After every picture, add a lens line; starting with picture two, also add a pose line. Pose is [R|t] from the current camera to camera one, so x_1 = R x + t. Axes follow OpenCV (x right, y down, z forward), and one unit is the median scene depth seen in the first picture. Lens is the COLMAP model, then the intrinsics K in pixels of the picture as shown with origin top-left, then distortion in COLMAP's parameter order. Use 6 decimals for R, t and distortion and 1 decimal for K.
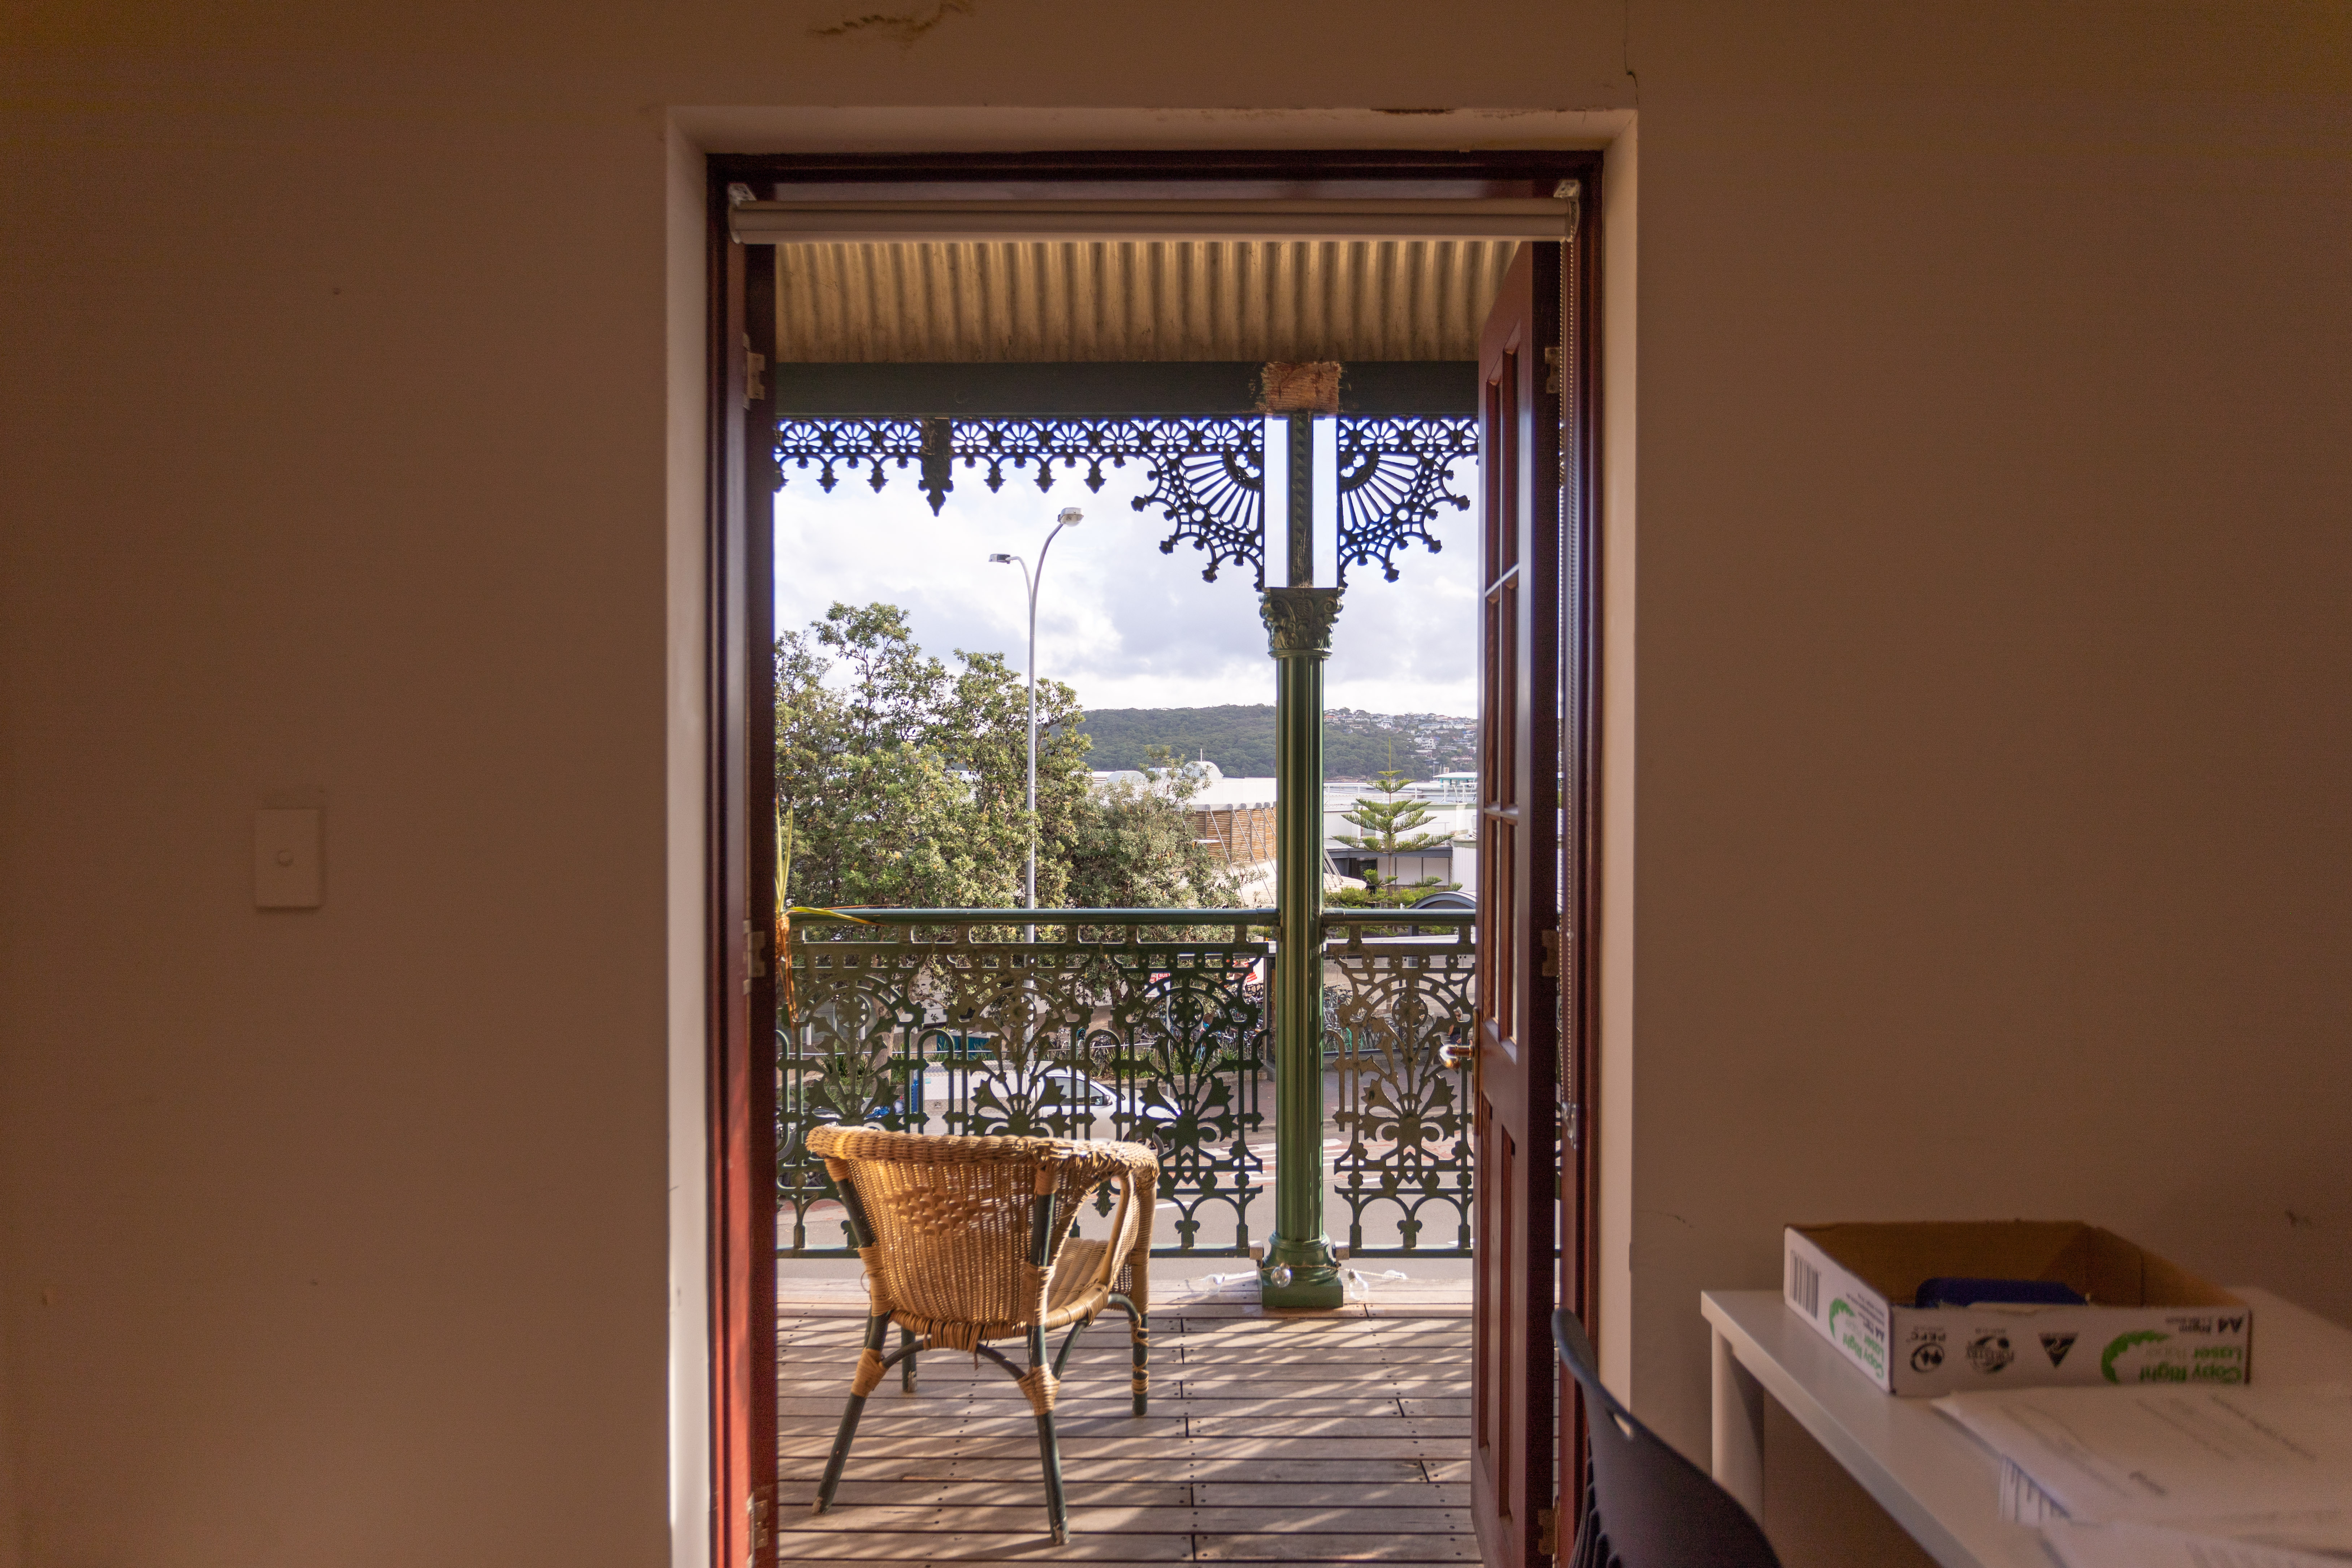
lens RADIAL K [[1404.1, 0, 1142.7], [0, 1404.1, 788.8], [0, 0, 1]] dist [0.001703, 0.000205]
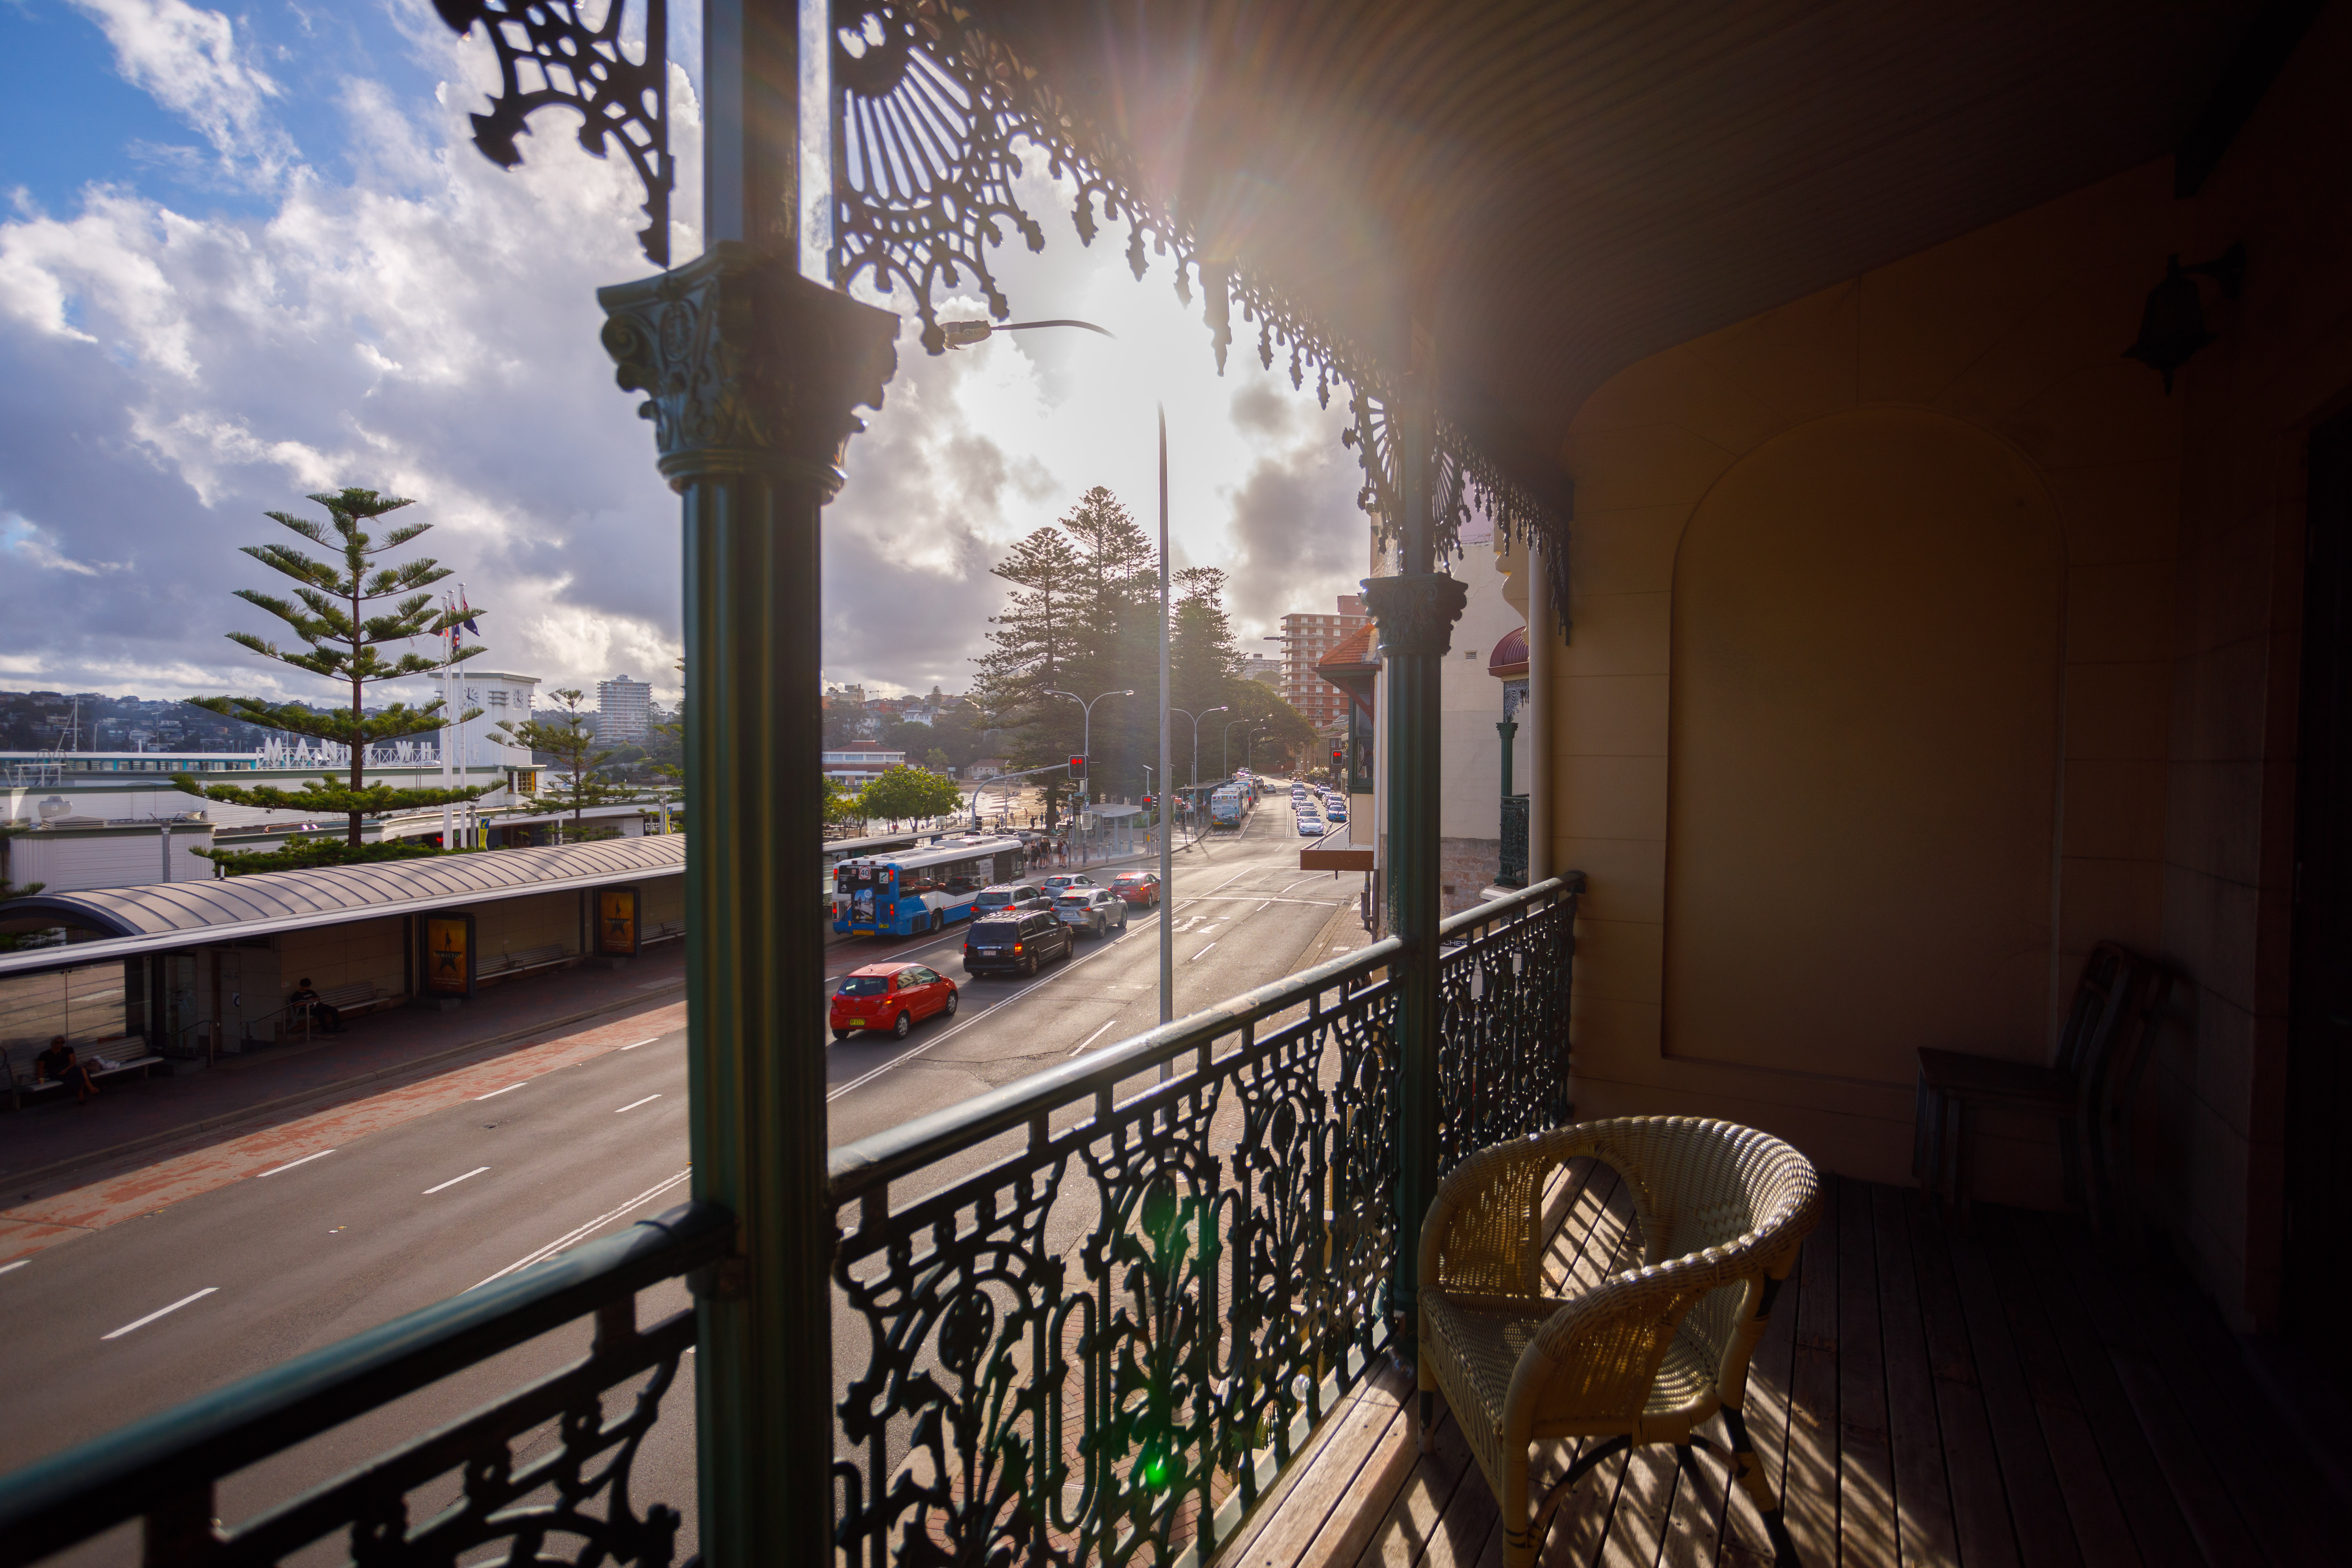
lens RADIAL K [[1129.8, 0, 1144.9], [0, 1129.8, 787.7], [0, 0, 1]] dist [-0.044825, 0.036220]
pose [[0.517033, -0.020275, 0.855725, -0.082978], [0.004150, 0.999767, 0.021180, -0.022498], [-0.855955, -0.007400, 0.516997, 0.762891]]
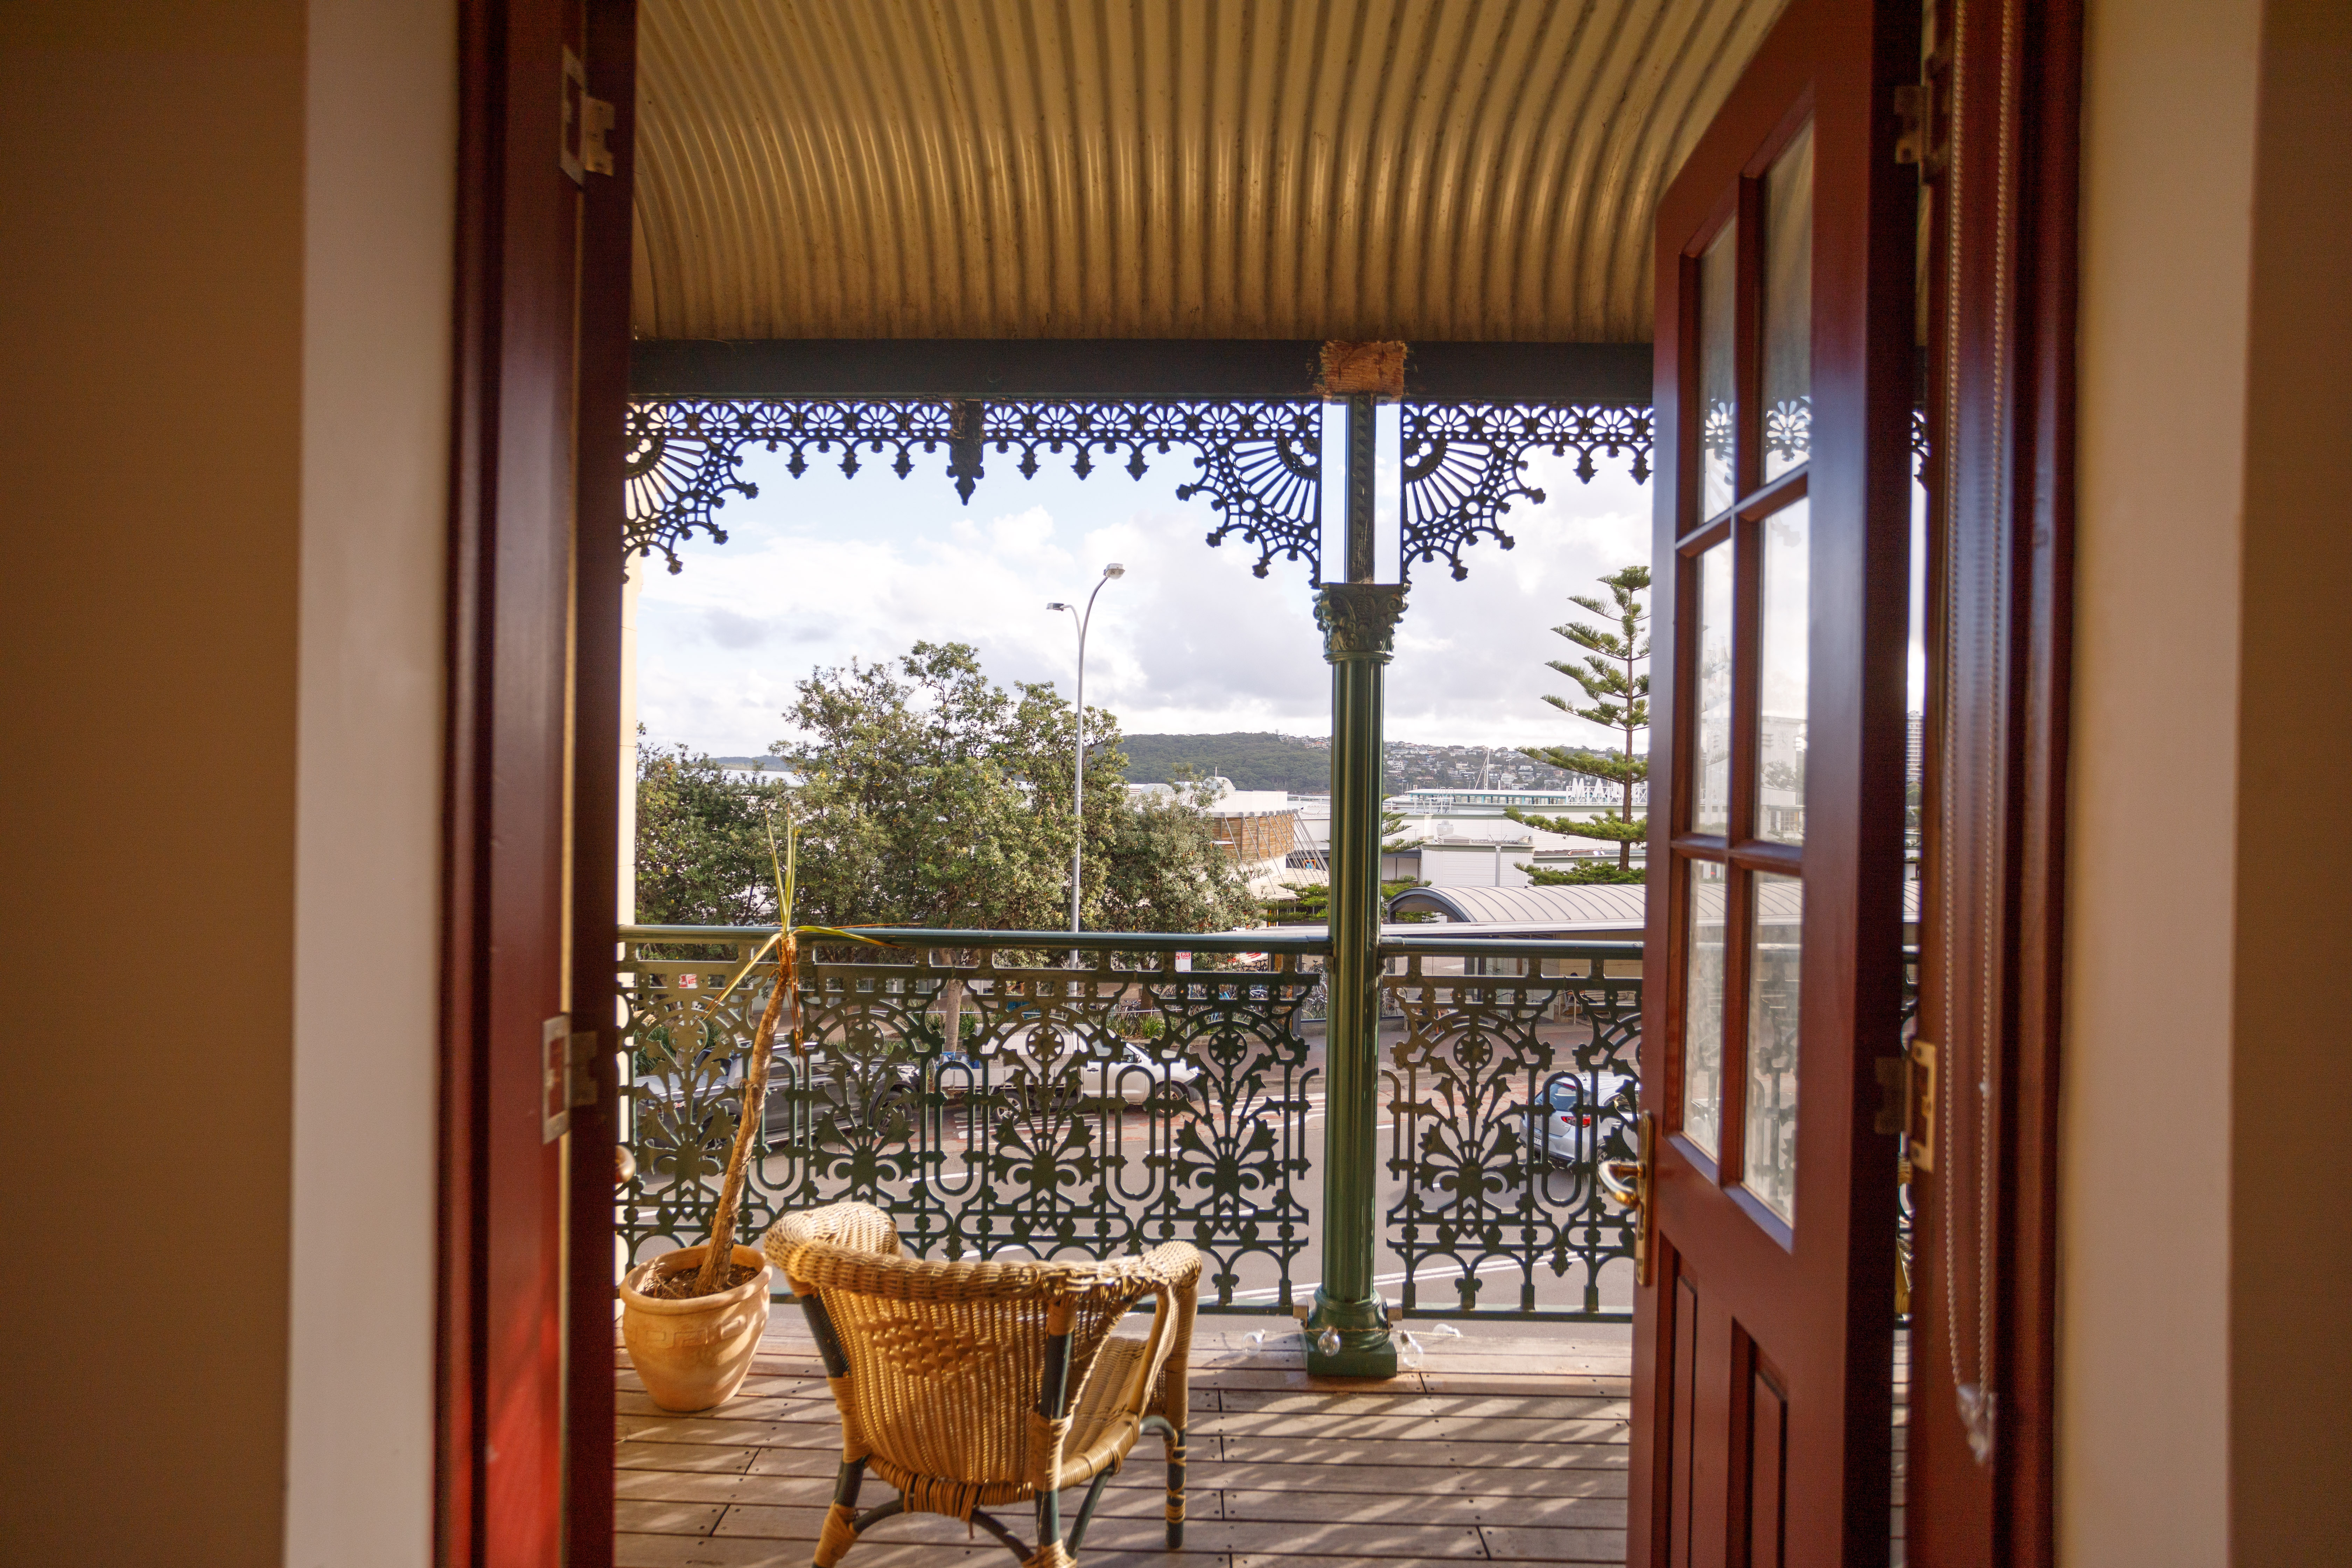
lens RADIAL K [[1121.9, 0, 1148.1], [0, 1121.9, 788.4], [0, 0, 1]] dist [-0.063170, 0.043963]
pose [[0.999711, 0.015078, -0.018725, -0.009991], [-0.015240, 0.999848, -0.008520, -0.002796], [0.018593, 0.008803, 0.999788, 0.270019]]
